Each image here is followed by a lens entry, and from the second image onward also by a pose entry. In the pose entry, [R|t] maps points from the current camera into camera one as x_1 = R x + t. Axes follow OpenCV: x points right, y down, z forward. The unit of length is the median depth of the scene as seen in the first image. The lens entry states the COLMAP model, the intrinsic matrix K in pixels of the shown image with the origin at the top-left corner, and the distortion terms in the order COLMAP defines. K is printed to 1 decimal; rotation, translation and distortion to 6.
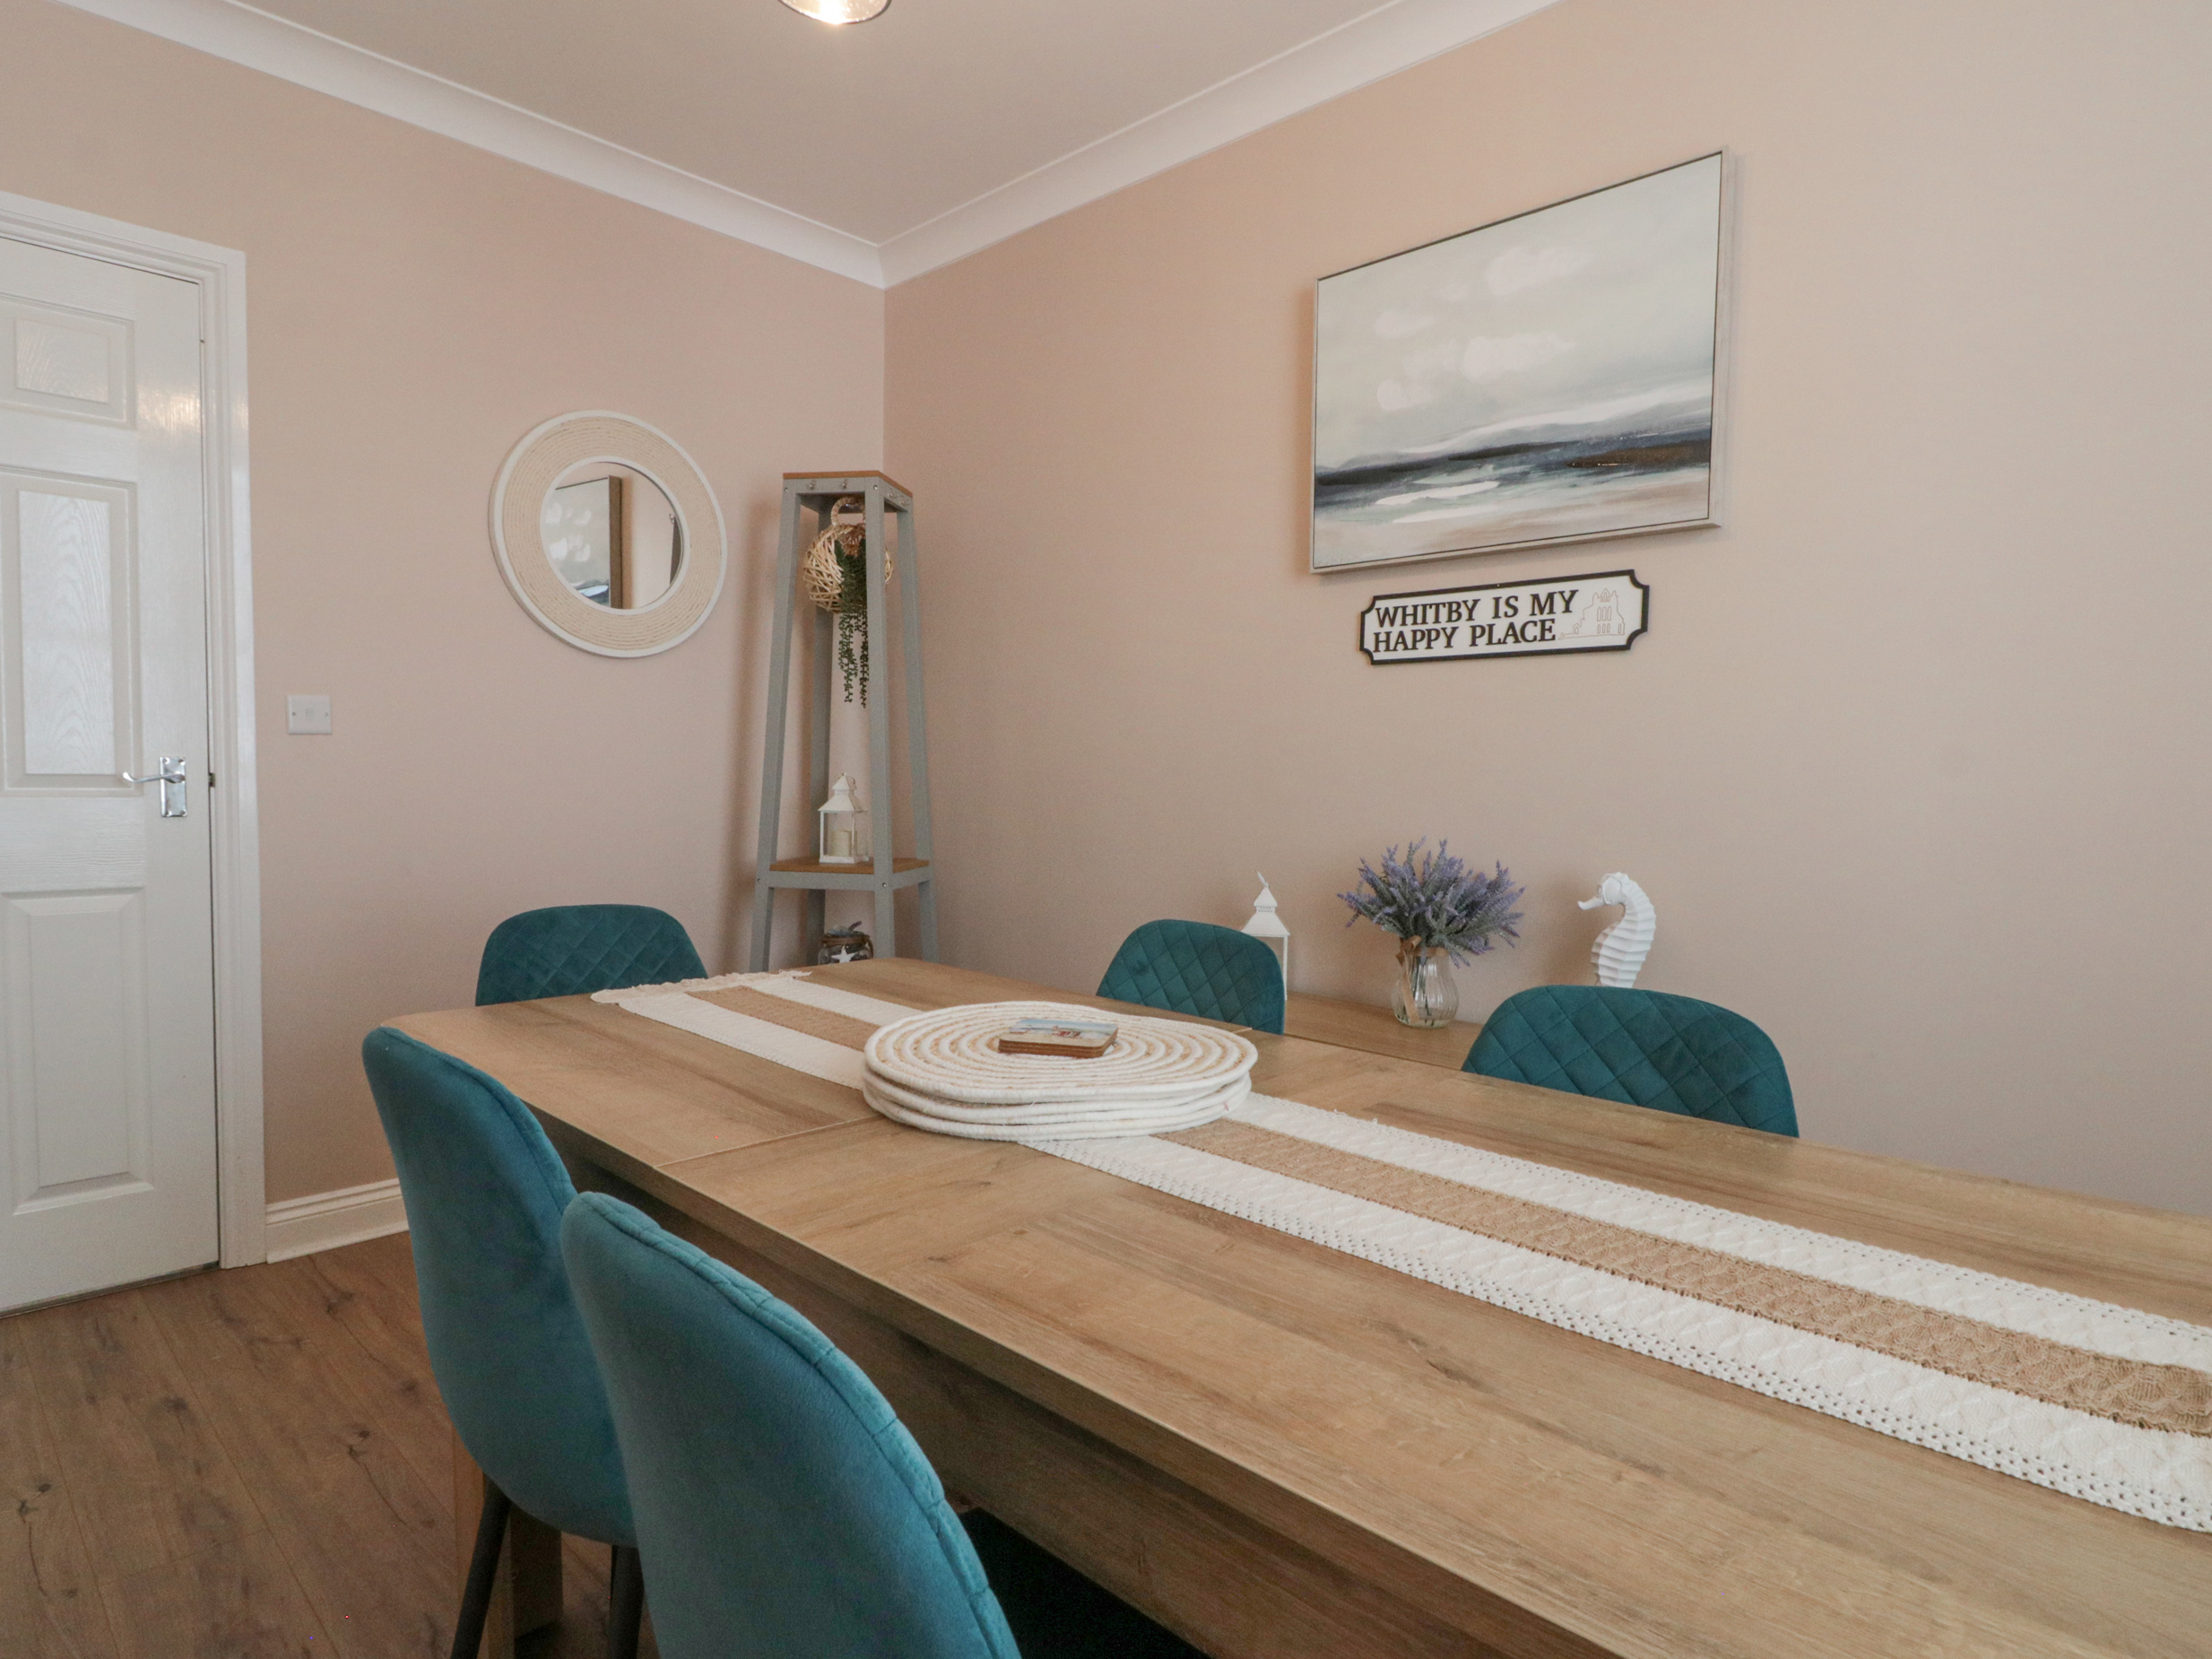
lens RADIAL K [[1191.6, 0, 1116.4], [0, 1191.6, 830.0], [0, 0, 1]] dist [-0.000936, -0.001086]
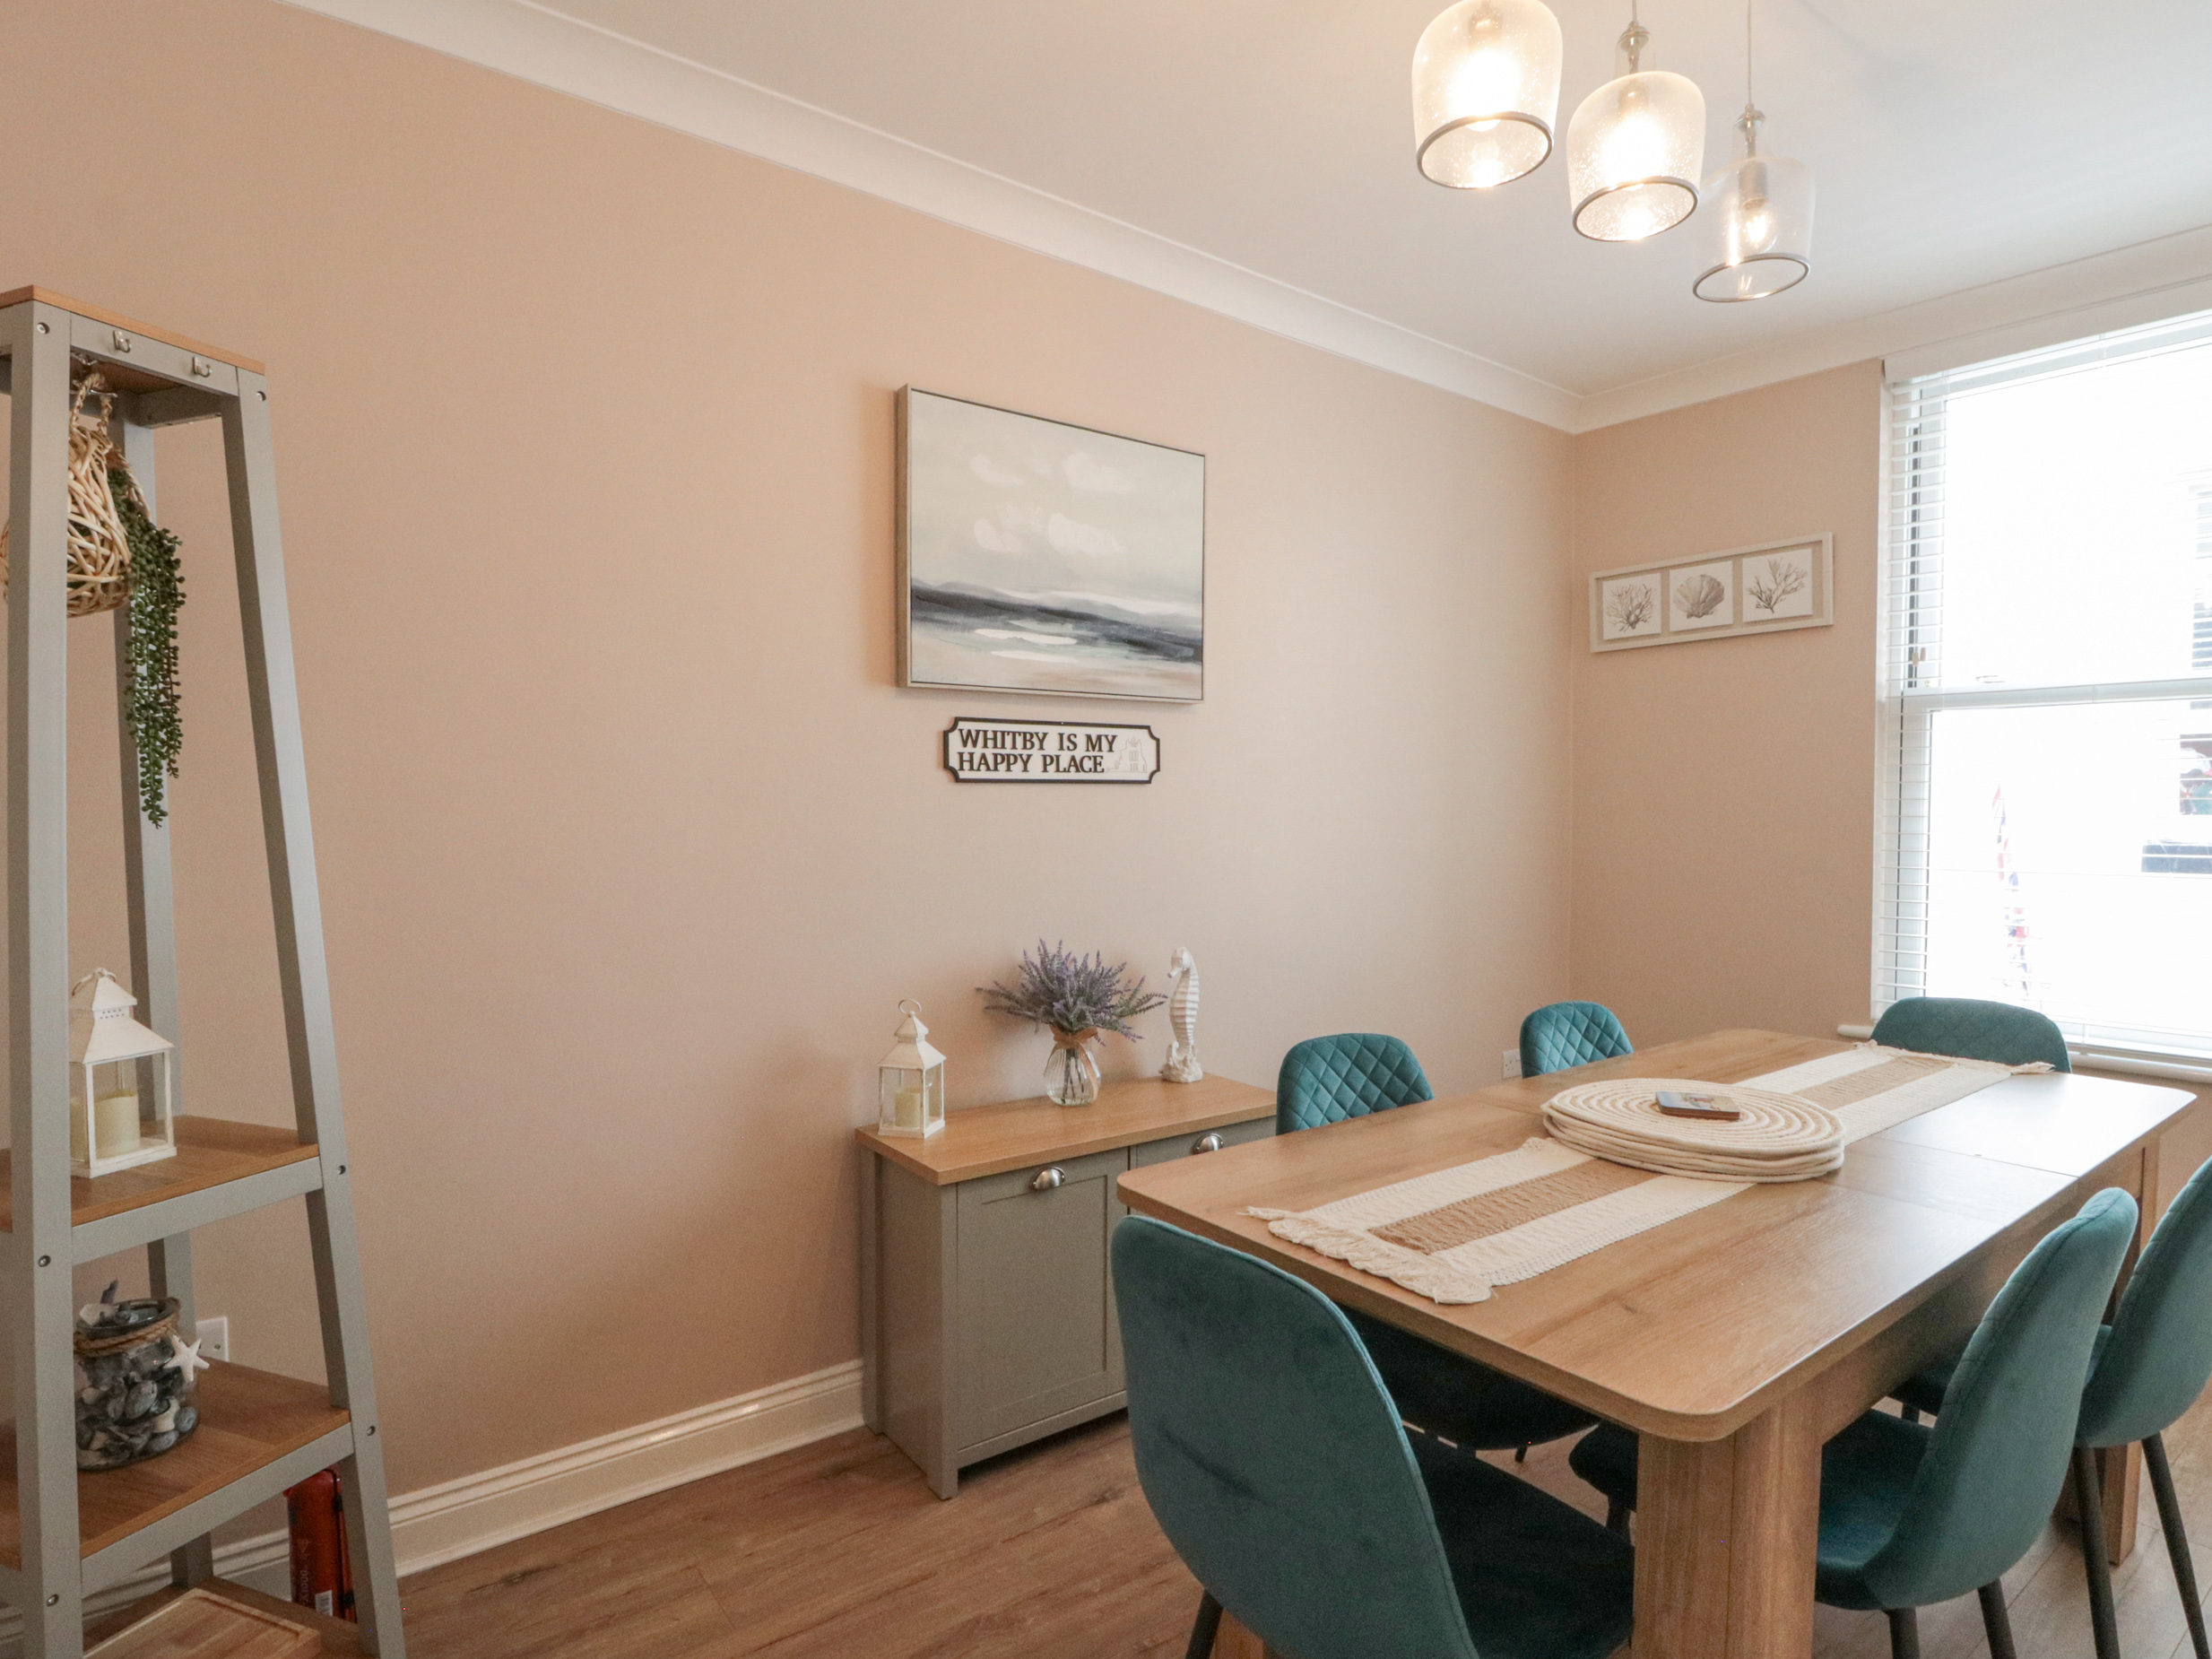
lens RADIAL K [[1191.6, 0, 1116.4], [0, 1191.6, 830.0], [0, 0, 1]] dist [-0.000936, -0.001086]
pose [[0.171687, -0.045063, 0.984120, -0.827615], [0.050845, 0.998027, 0.036830, -0.135434], [-0.983839, 0.043715, 0.173640, 0.721209]]
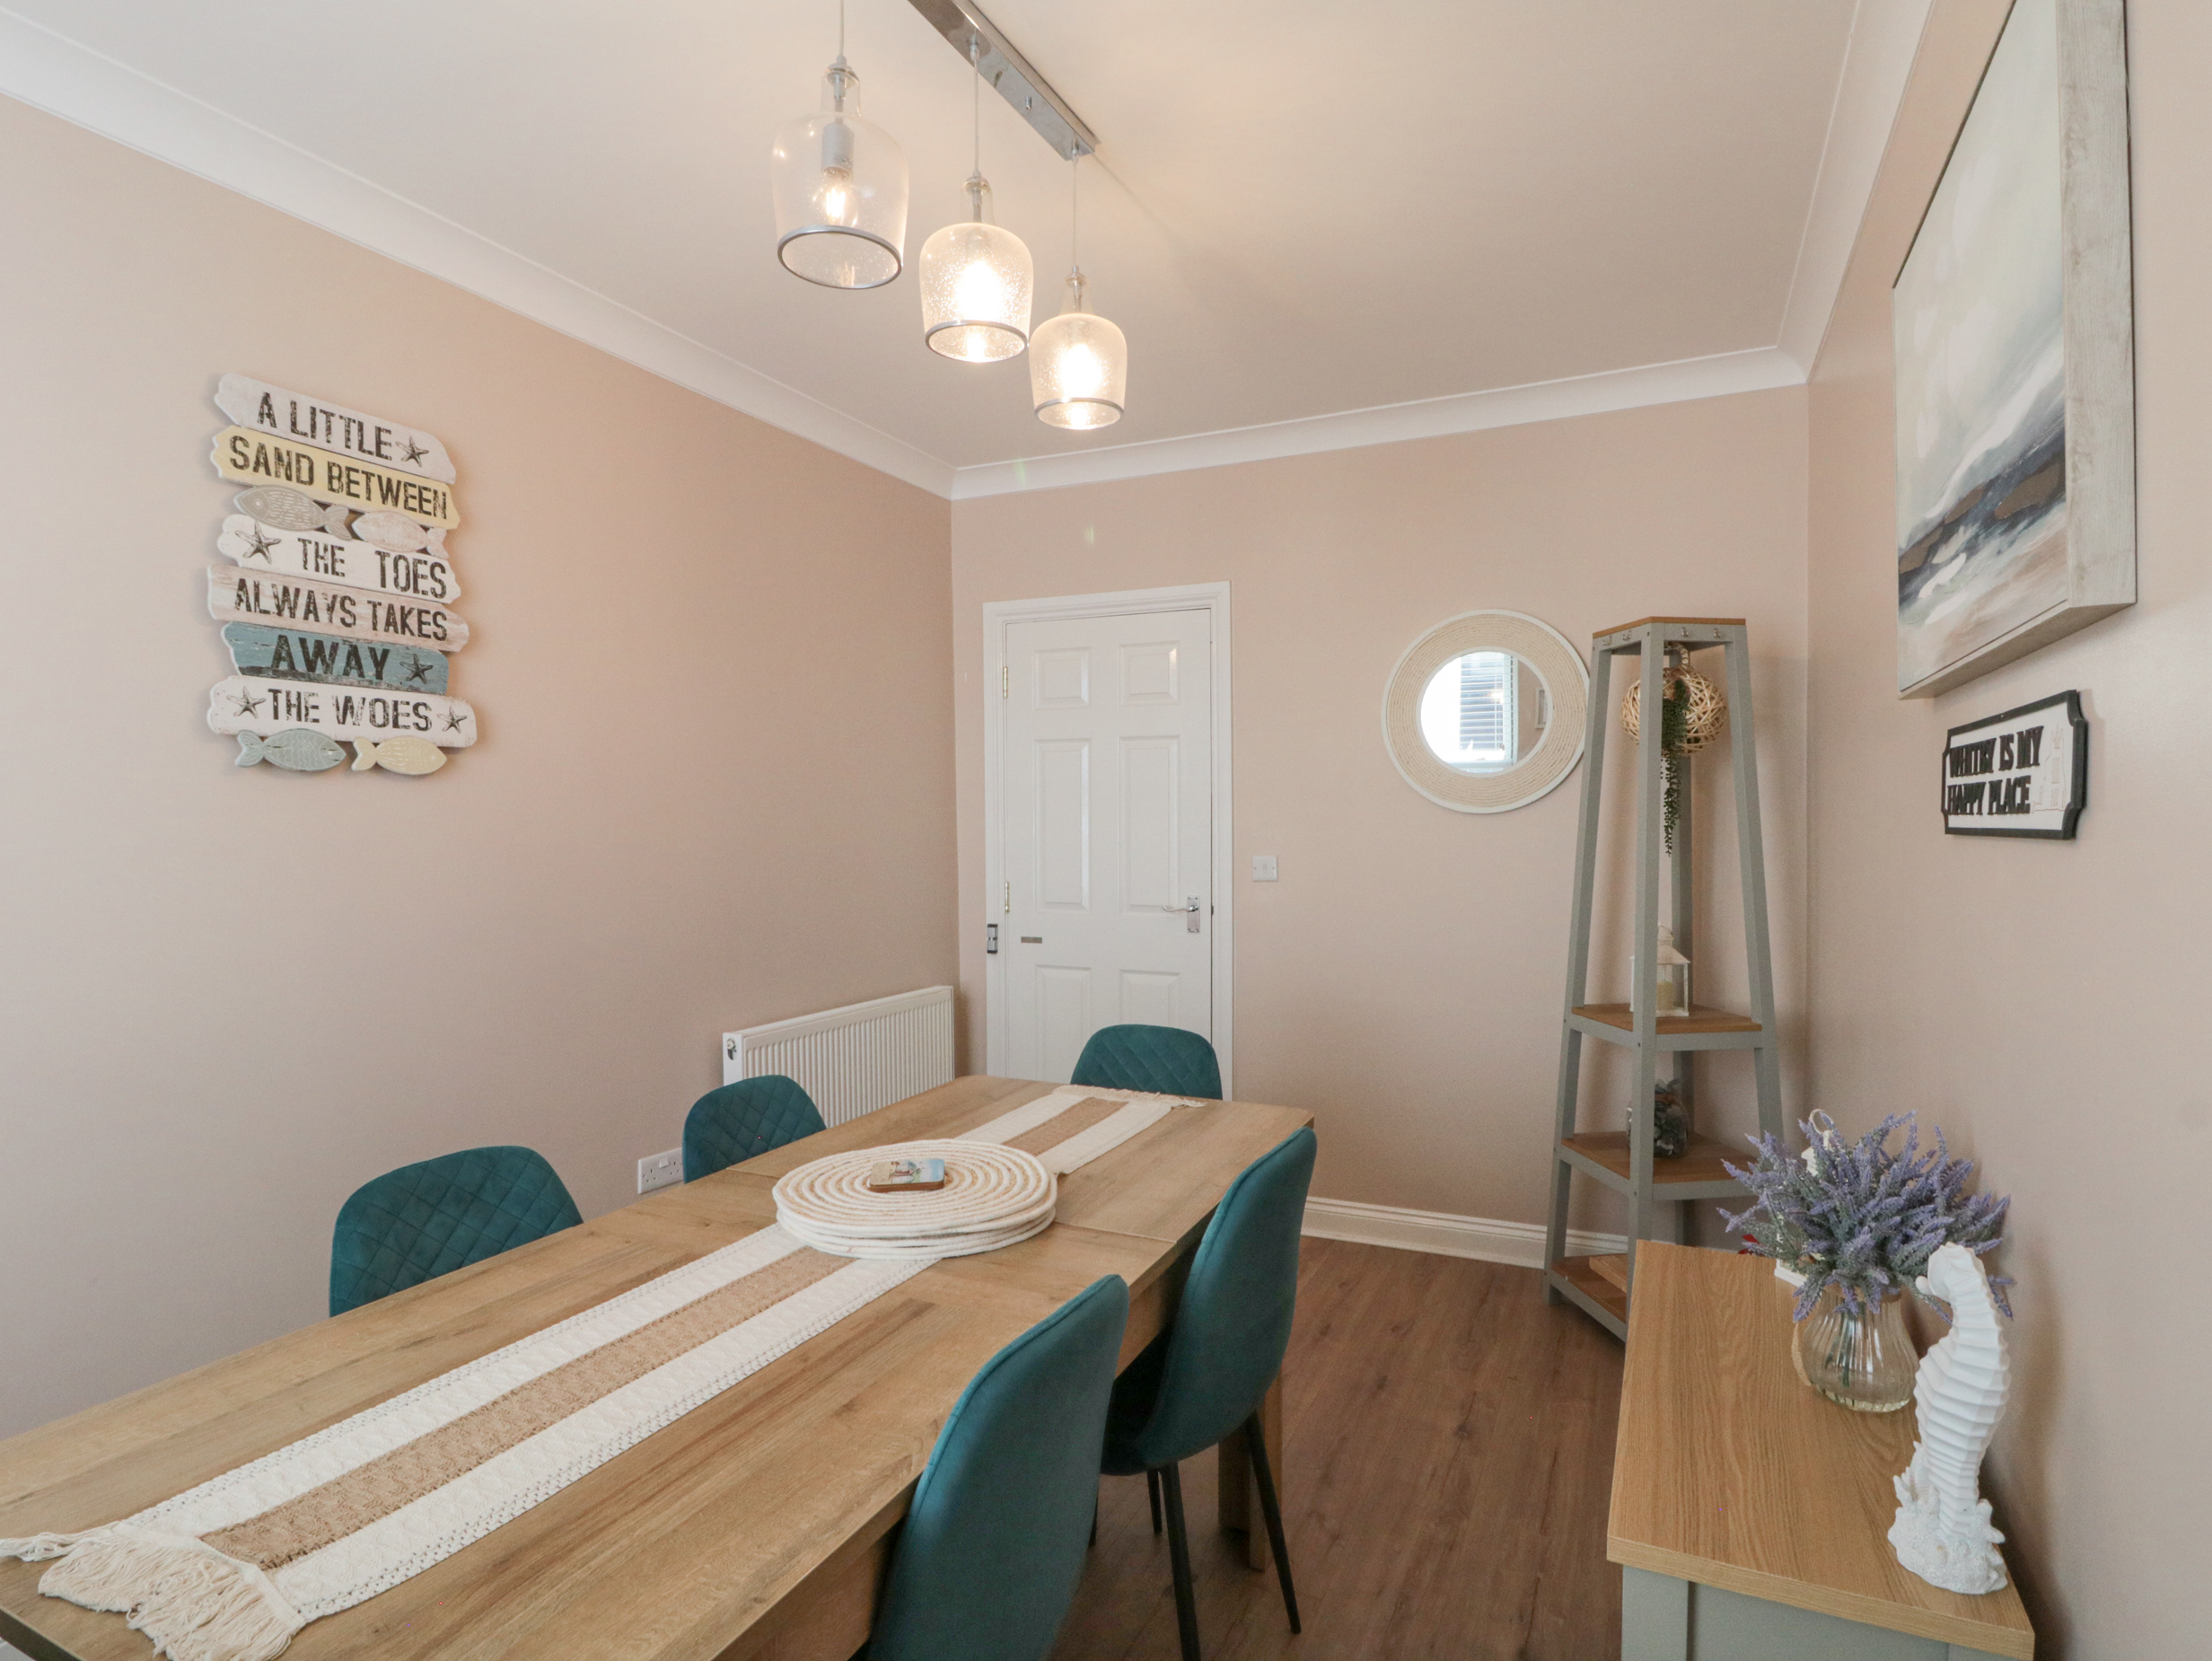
lens RADIAL K [[1122.1, 0, 1107.9], [0, 1122.1, 815.1], [0, 0, 1]] dist [-0.000960, -0.000592]
pose [[0.344433, -0.025321, -0.938469, 0.677789], [-0.045242, 0.998027, -0.043532, -0.108622], [0.937720, 0.057452, 0.342608, 0.381793]]
